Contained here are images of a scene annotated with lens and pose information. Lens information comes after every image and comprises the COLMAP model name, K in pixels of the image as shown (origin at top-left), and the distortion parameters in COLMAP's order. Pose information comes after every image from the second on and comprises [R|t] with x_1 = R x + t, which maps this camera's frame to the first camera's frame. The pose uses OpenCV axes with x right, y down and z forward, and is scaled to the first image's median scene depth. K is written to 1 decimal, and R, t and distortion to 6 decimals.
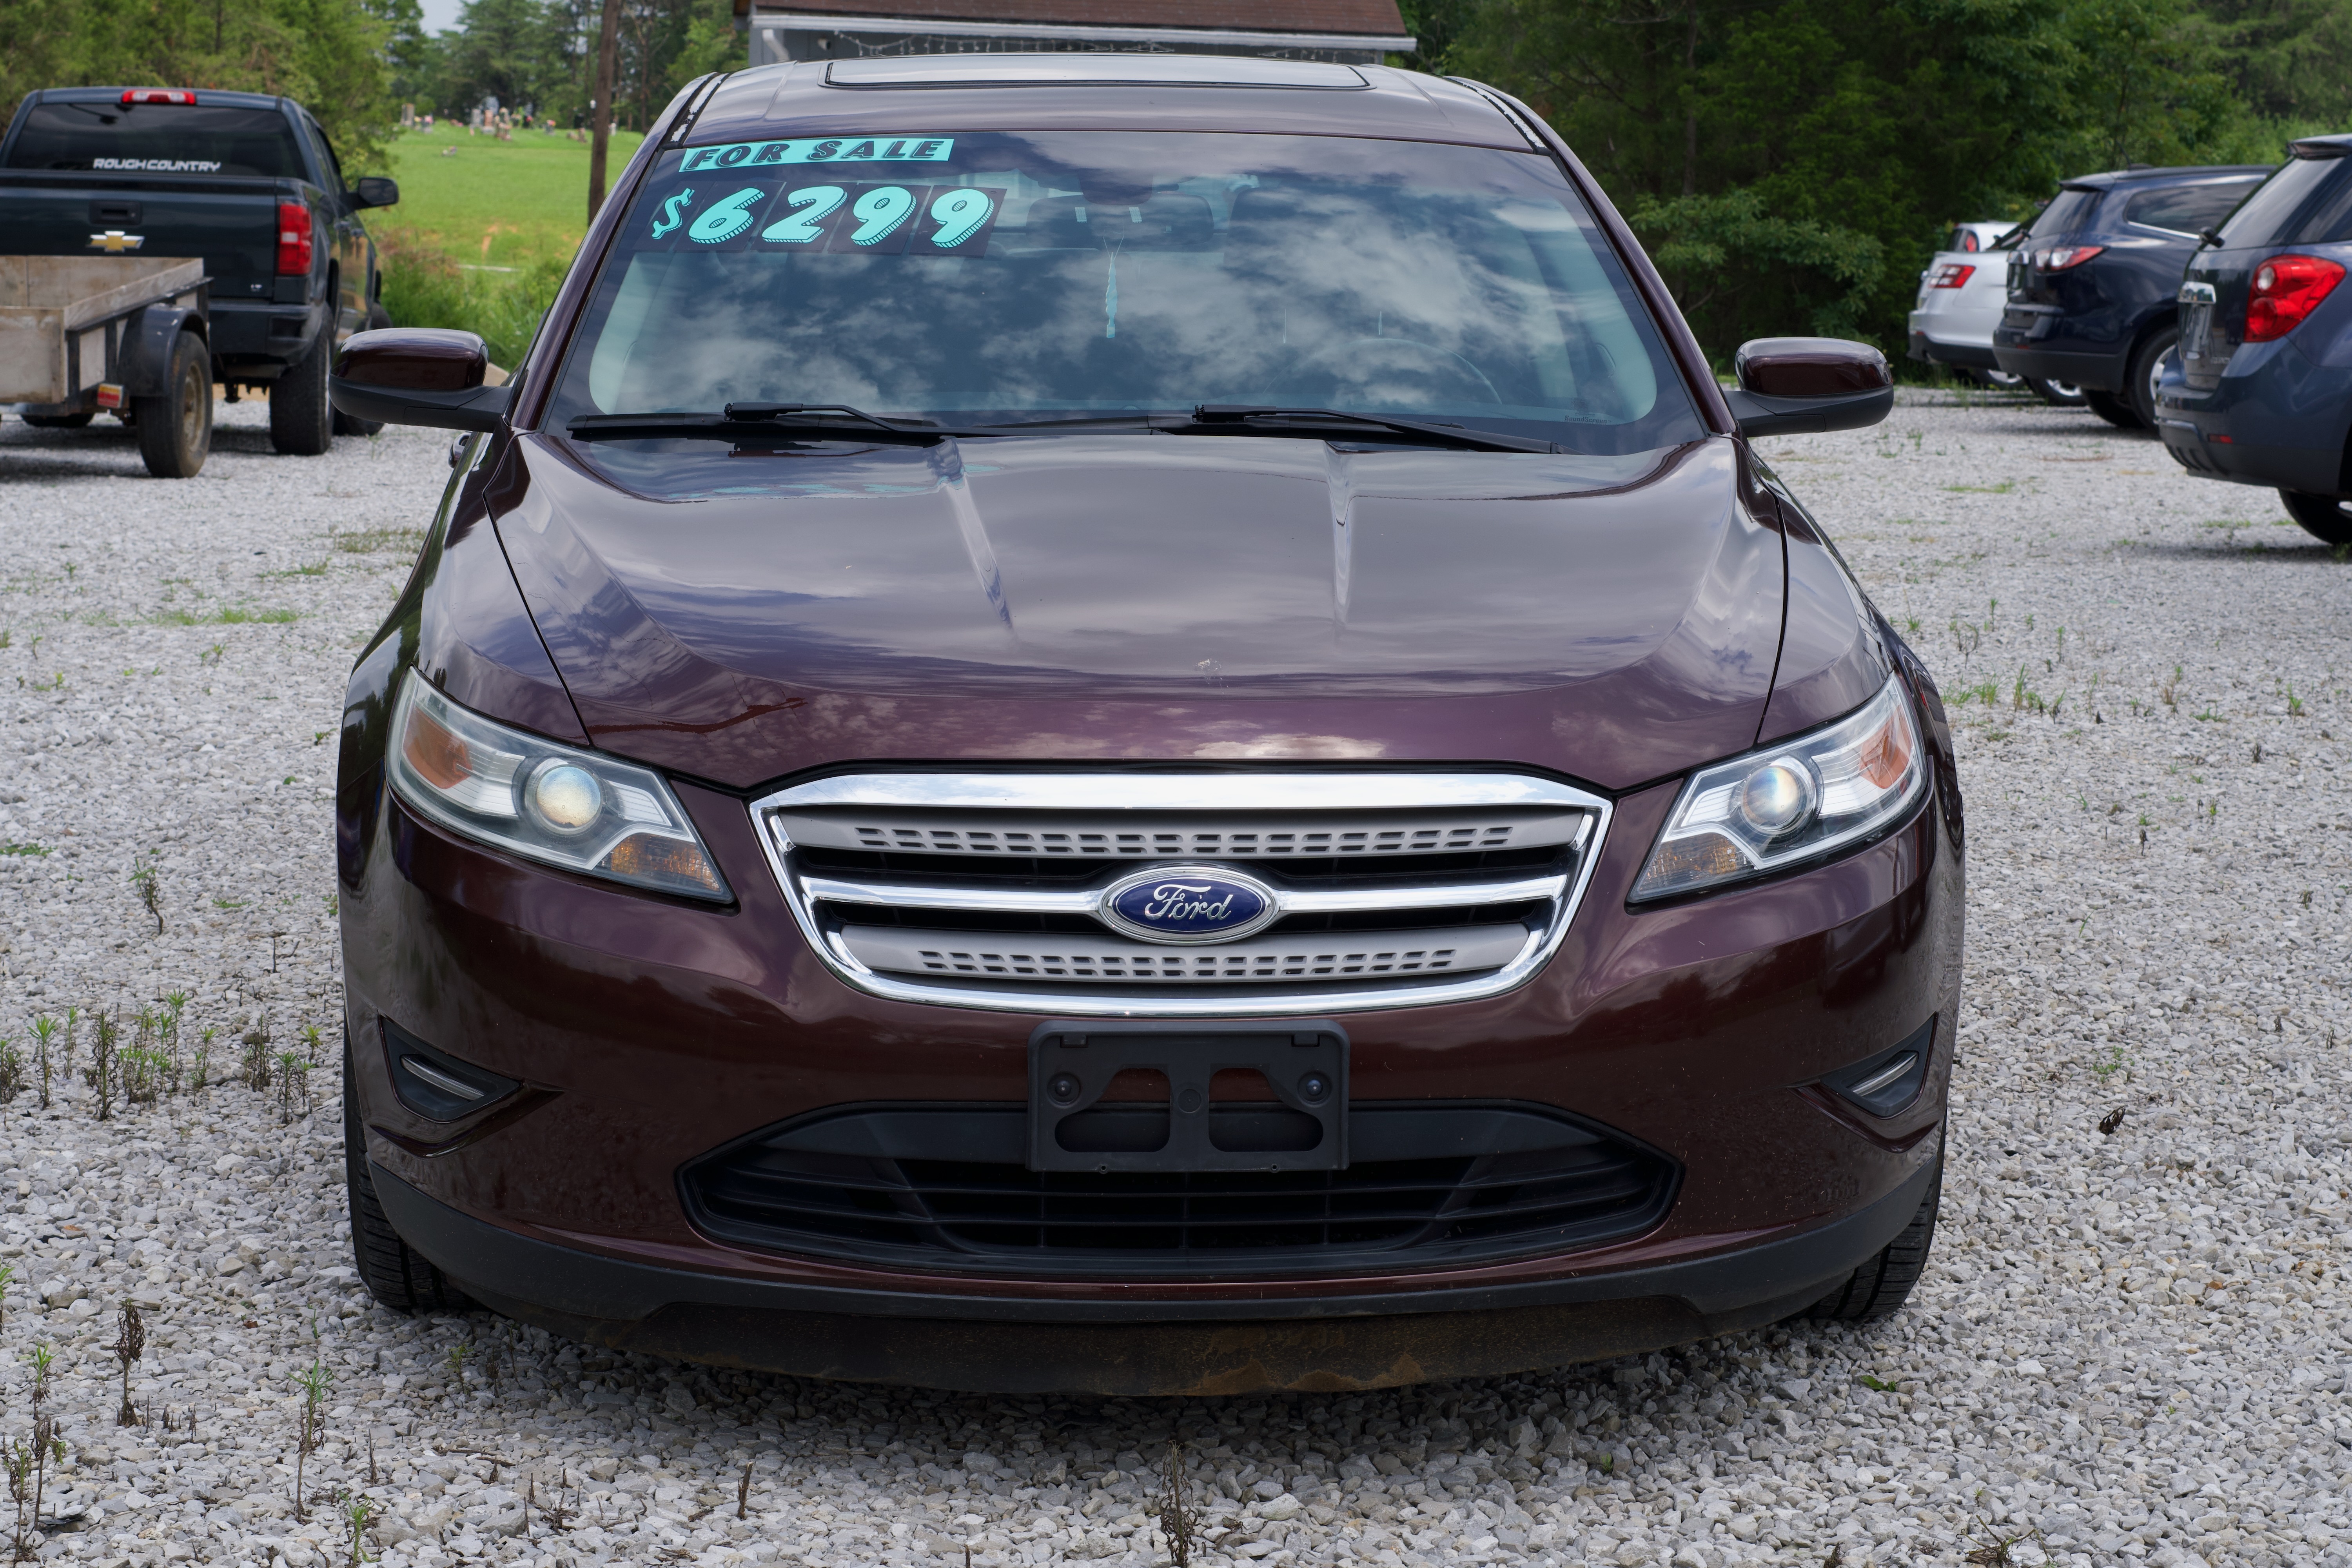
lens RADIAL K [[5120.2, 0, 1175.4], [0, 5120.2, 787.1], [0, 0, 1]] dist [-0.015293, 0.000000]
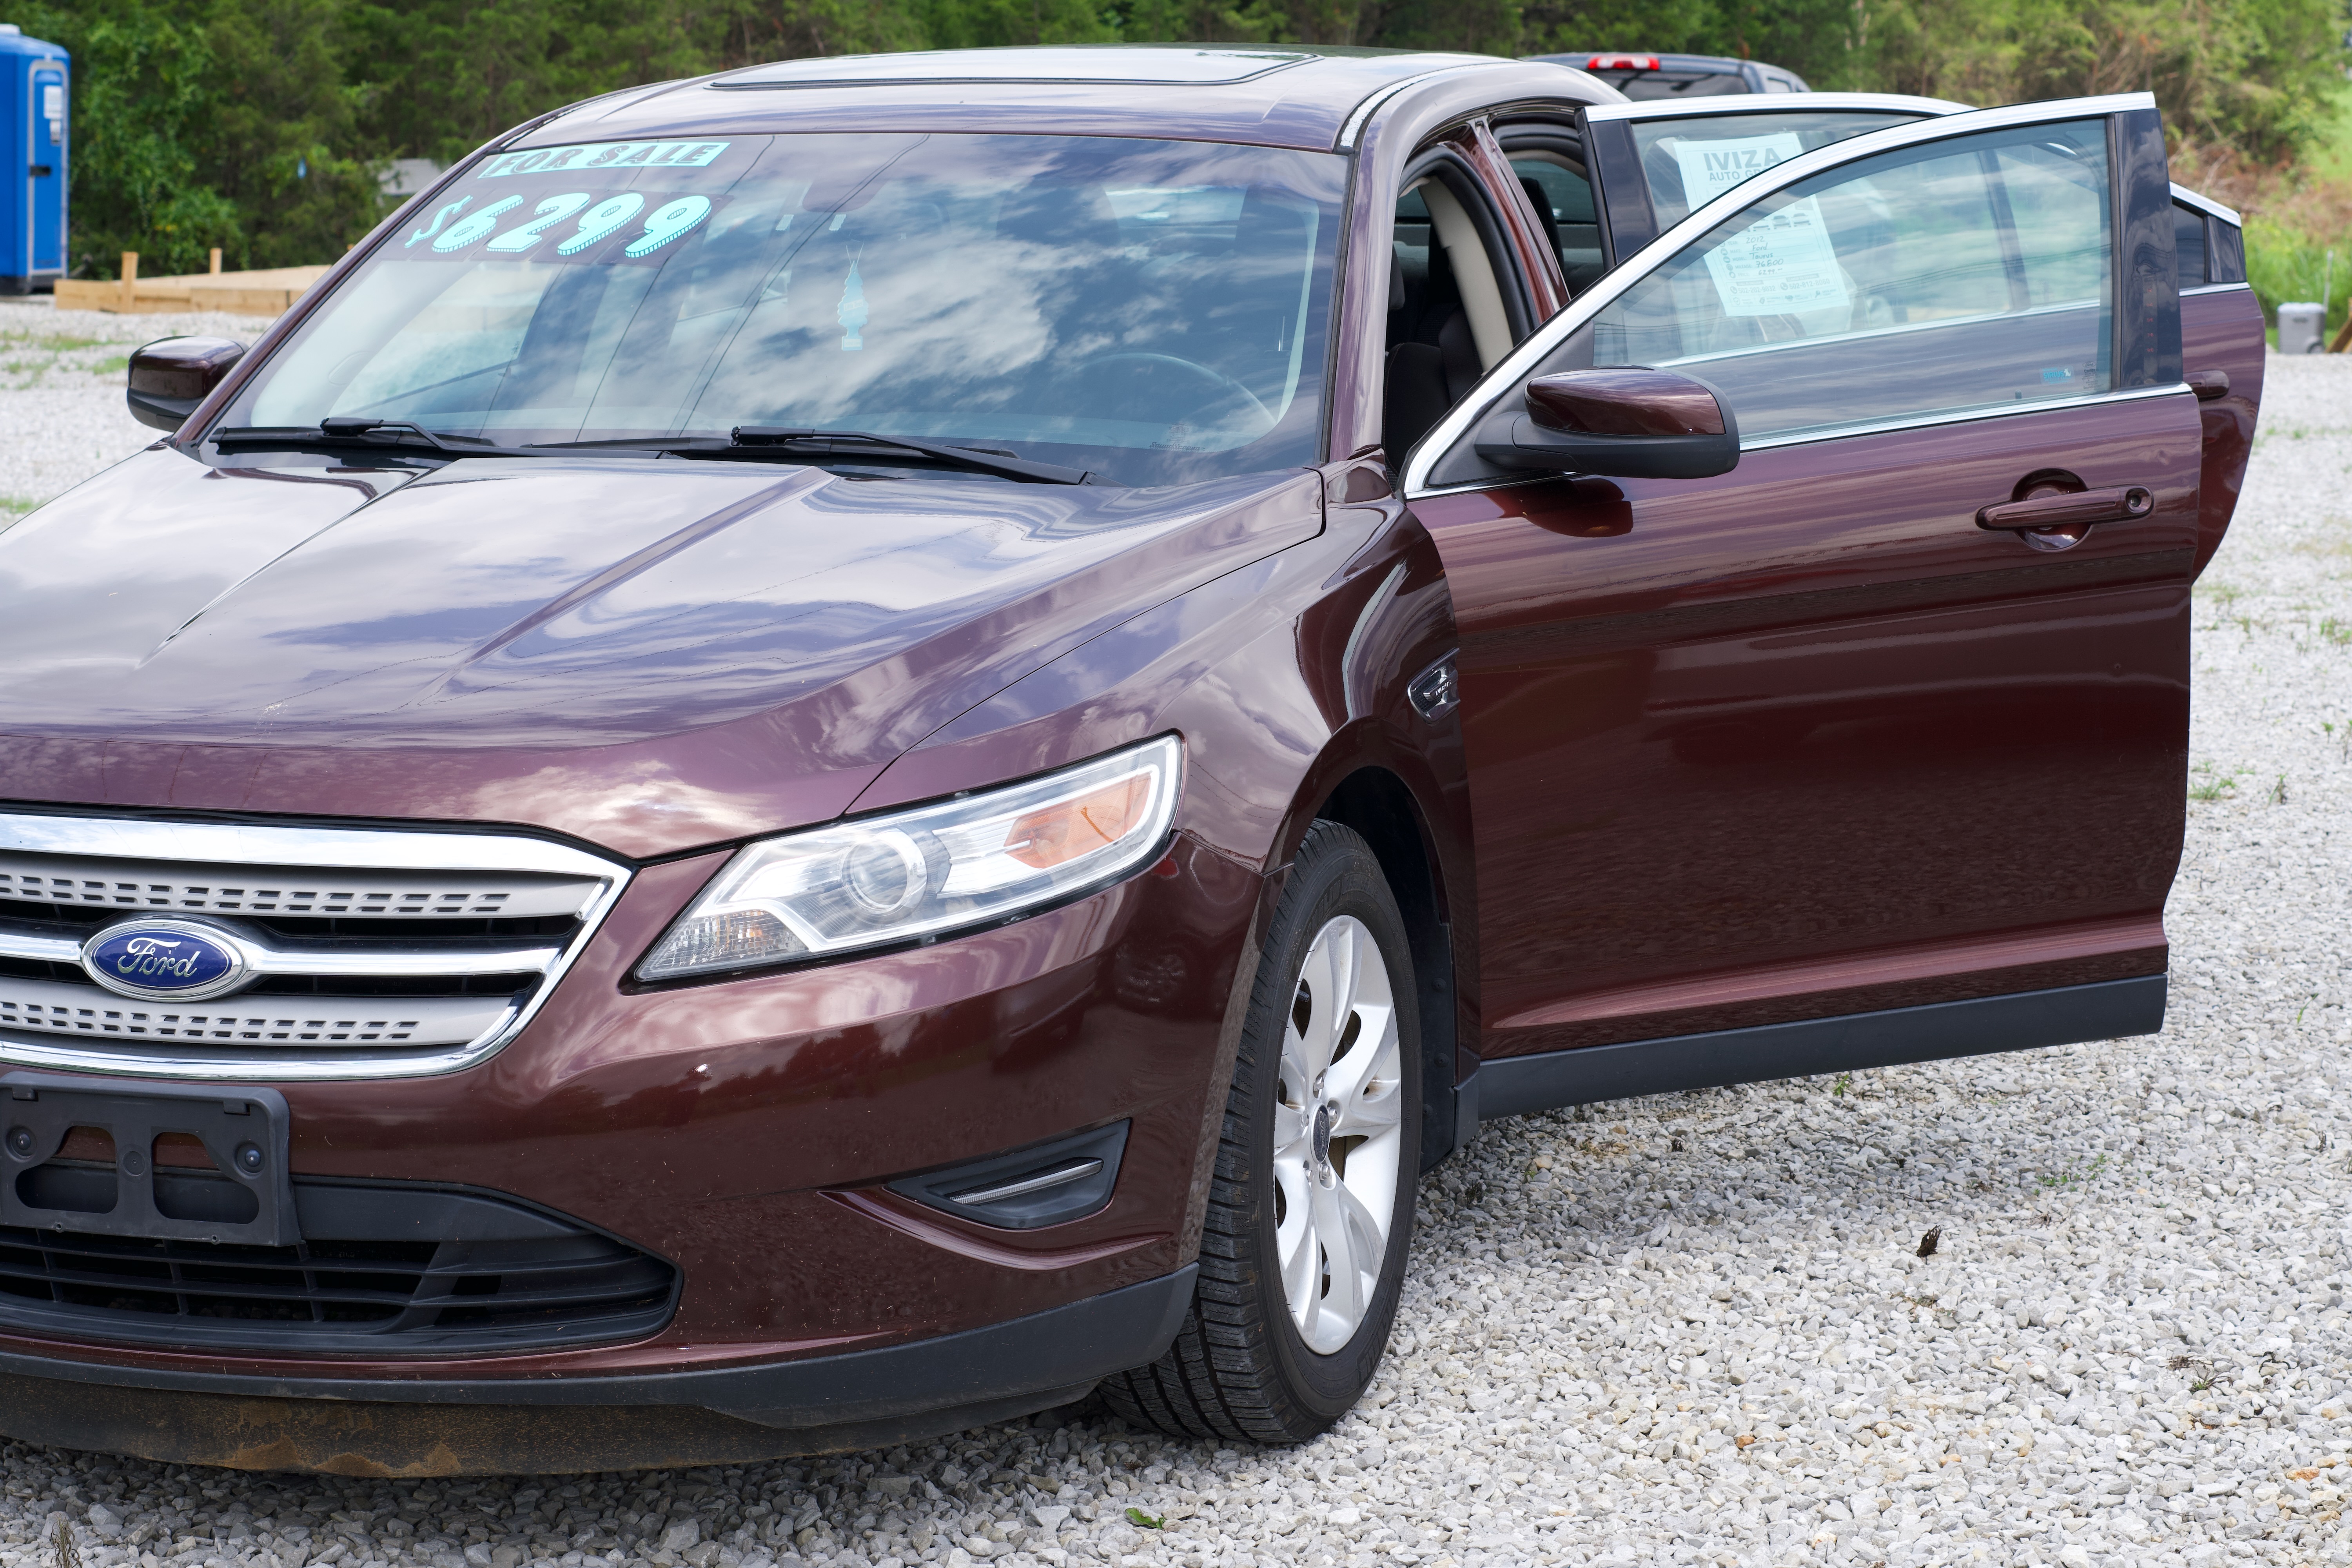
lens RADIAL K [[5120.2, 0, 1175.8], [0, 5120.2, 780.3], [0, 0, 1]] dist [-0.015293, 0.000000]
pose [[0.928310, 0.039164, -0.369740, 0.529184], [-0.036169, 0.999233, 0.015031, -0.031716], [0.370045, -0.000580, 0.929014, 0.176220]]
